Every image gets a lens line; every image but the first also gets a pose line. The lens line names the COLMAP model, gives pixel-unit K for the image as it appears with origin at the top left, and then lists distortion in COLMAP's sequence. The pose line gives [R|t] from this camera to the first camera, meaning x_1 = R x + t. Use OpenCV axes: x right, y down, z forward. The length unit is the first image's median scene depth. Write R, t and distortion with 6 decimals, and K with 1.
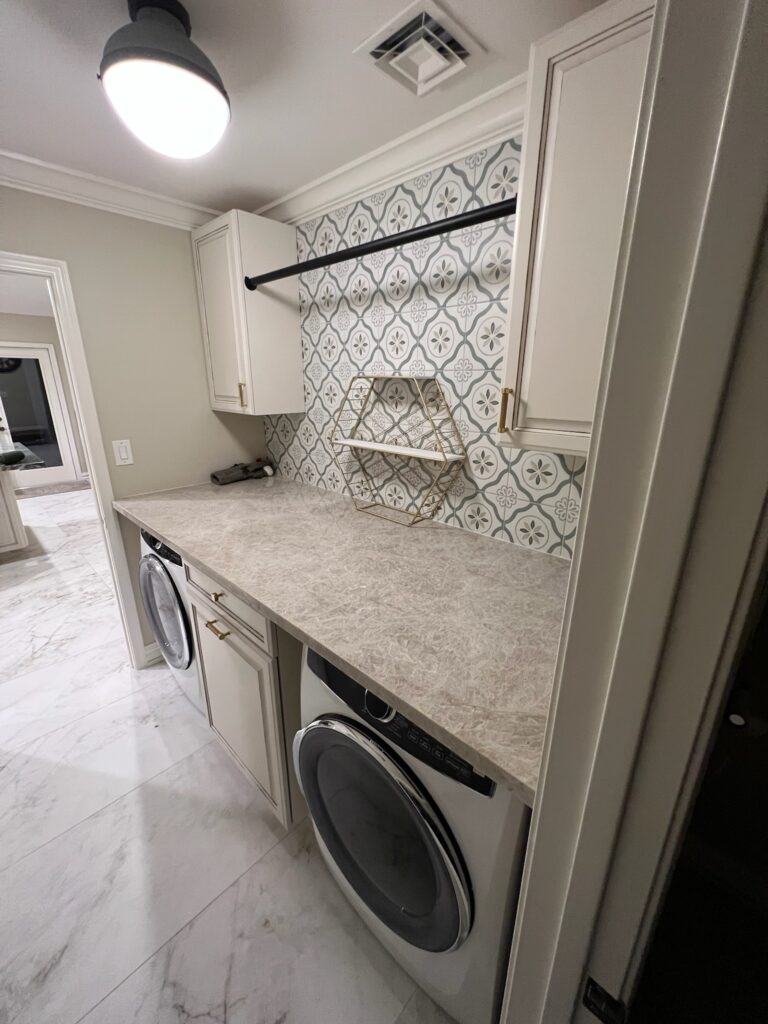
lens RADIAL K [[409.9, 0, 383.3], [0, 409.9, 509.3], [0, 0, 1]] dist [-0.002795, 0.001399]
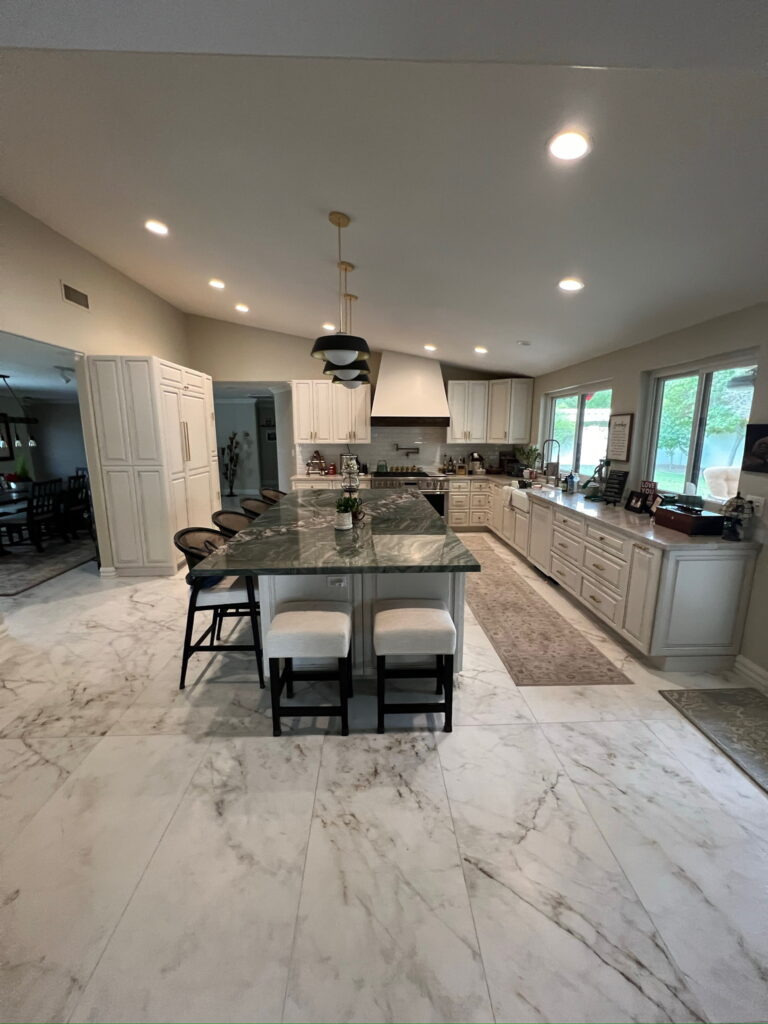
lens RADIAL K [[407.8, 0, 386.3], [0, 407.8, 510.9], [0, 0, 1]] dist [-0.002030, 0.000843]
pose [[-0.695781, 0.132280, -0.705968, -1.144741], [-0.218499, 0.897329, 0.383482, -0.947534], [0.684213, 0.421072, -0.595442, 2.898935]]
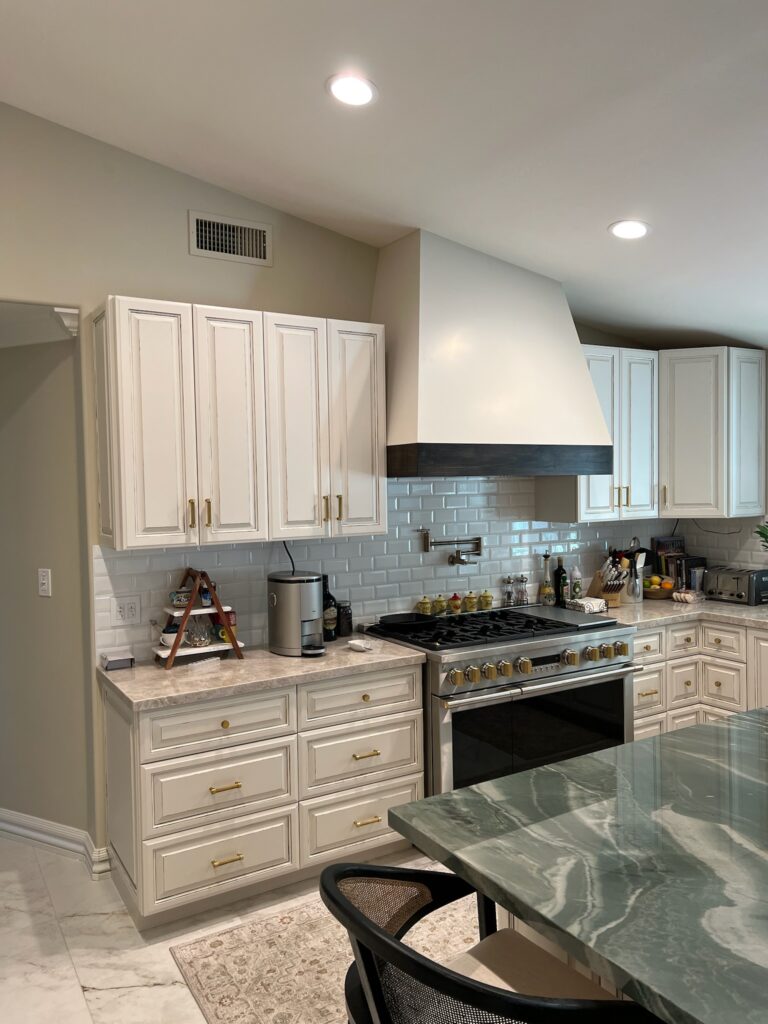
lens RADIAL K [[765.9, 0, 377.8], [0, 765.9, 514.0], [0, 0, 1]] dist [0.038170, -0.034287]
pose [[-0.262848, 0.039012, -0.964048, -1.752945], [-0.273009, 0.955341, 0.113096, -0.342719], [0.925407, 0.292920, -0.240458, 0.868118]]
